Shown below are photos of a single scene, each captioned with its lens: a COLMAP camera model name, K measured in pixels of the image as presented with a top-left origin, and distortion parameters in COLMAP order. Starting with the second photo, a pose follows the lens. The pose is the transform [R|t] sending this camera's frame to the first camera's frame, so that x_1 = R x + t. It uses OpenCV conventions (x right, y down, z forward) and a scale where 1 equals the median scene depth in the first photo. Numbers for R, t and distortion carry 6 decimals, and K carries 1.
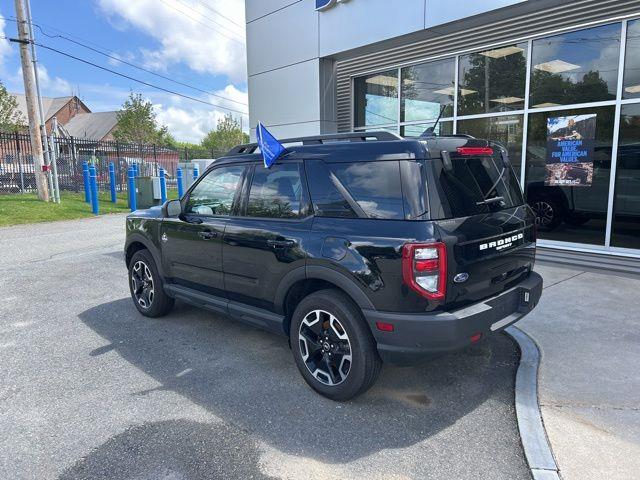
lens RADIAL K [[476.5, 0, 322.0], [0, 476.5, 236.8], [0, 0, 1]] dist [0.027863, -0.023469]
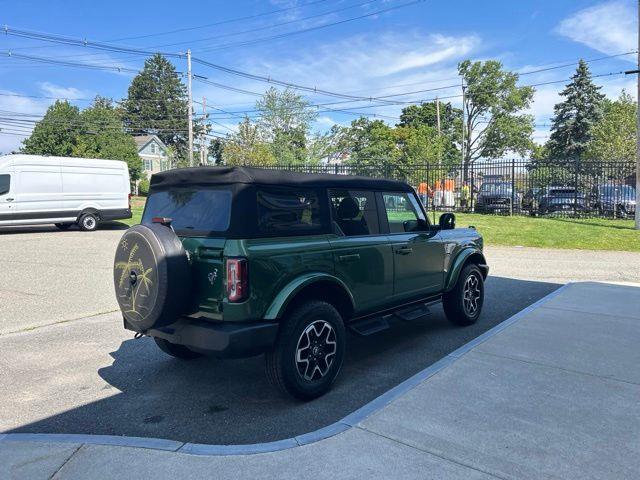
lens RADIAL K [[475.6, 0, 326.3], [0, 475.6, 236.1], [0, 0, 1]] dist [0.020807, -0.009447]
pose [[0.188353, 0.087098, -0.978232, 0.726716], [-0.135813, 0.988800, 0.061889, -0.111271], [0.972665, 0.121200, 0.198072, 0.589786]]
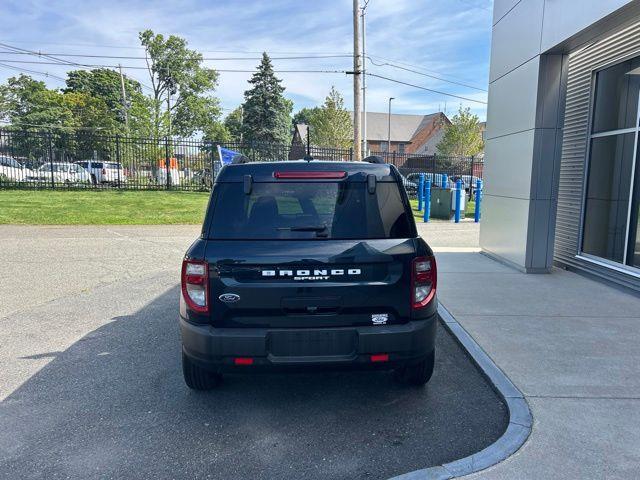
lens RADIAL K [[476.4, 0, 321.8], [0, 476.4, 242.3], [0, 0, 1]] dist [0.027769, -0.020608]
pose [[0.745513, 0.108409, -0.657616, 0.410639], [-0.115067, 0.992802, 0.033218, -0.043297], [0.656483, 0.050906, 0.752621, 0.185834]]
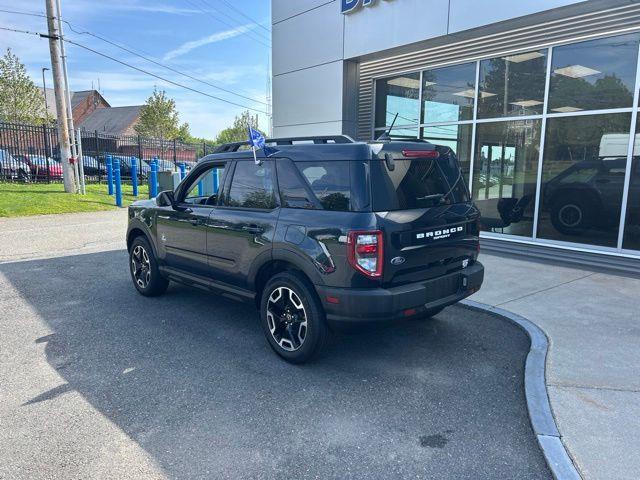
lens RADIAL K [[476.4, 0, 321.8], [0, 476.4, 242.3], [0, 0, 1]] dist [0.027769, -0.020608]
pose [[0.999289, 0.026644, -0.026665, -0.019988], [-0.026279, 0.999557, 0.013948, 0.009334], [0.027025, -0.013238, 0.999547, -0.052845]]
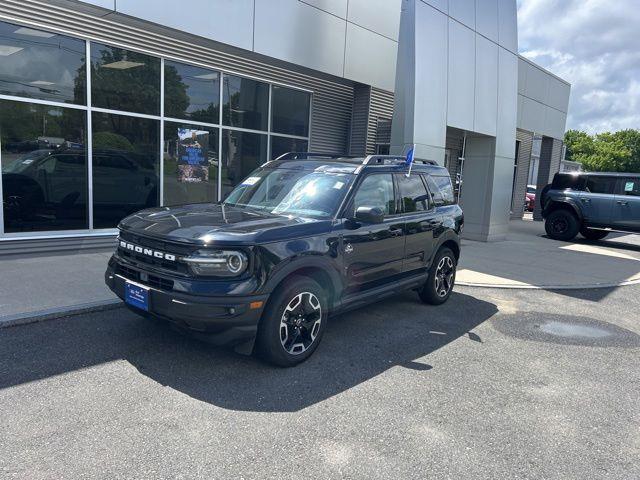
lens RADIAL K [[476.4, 0, 321.8], [0, 476.4, 242.3], [0, 0, 1]] dist [0.027769, -0.020608]
pose [[-0.106689, -0.129572, 0.985814, -0.856691], [0.095655, 0.985536, 0.139887, -0.095707], [-0.989681, 0.109222, -0.092752, 0.802993]]
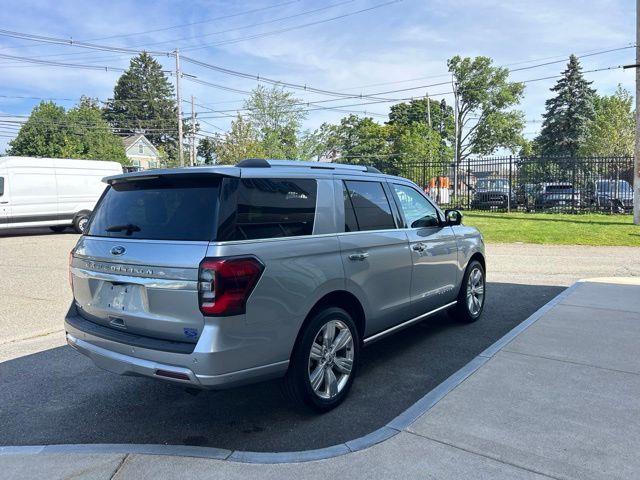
lens RADIAL K [[476.4, 0, 321.8], [0, 476.4, 242.3], [0, 0, 1]] dist [0.027769, -0.020608]
pose [[0.202692, 0.099326, -0.974192, 0.701738], [-0.123059, 0.989539, 0.075287, -0.104739], [0.971480, 0.104623, 0.212795, 0.534352]]
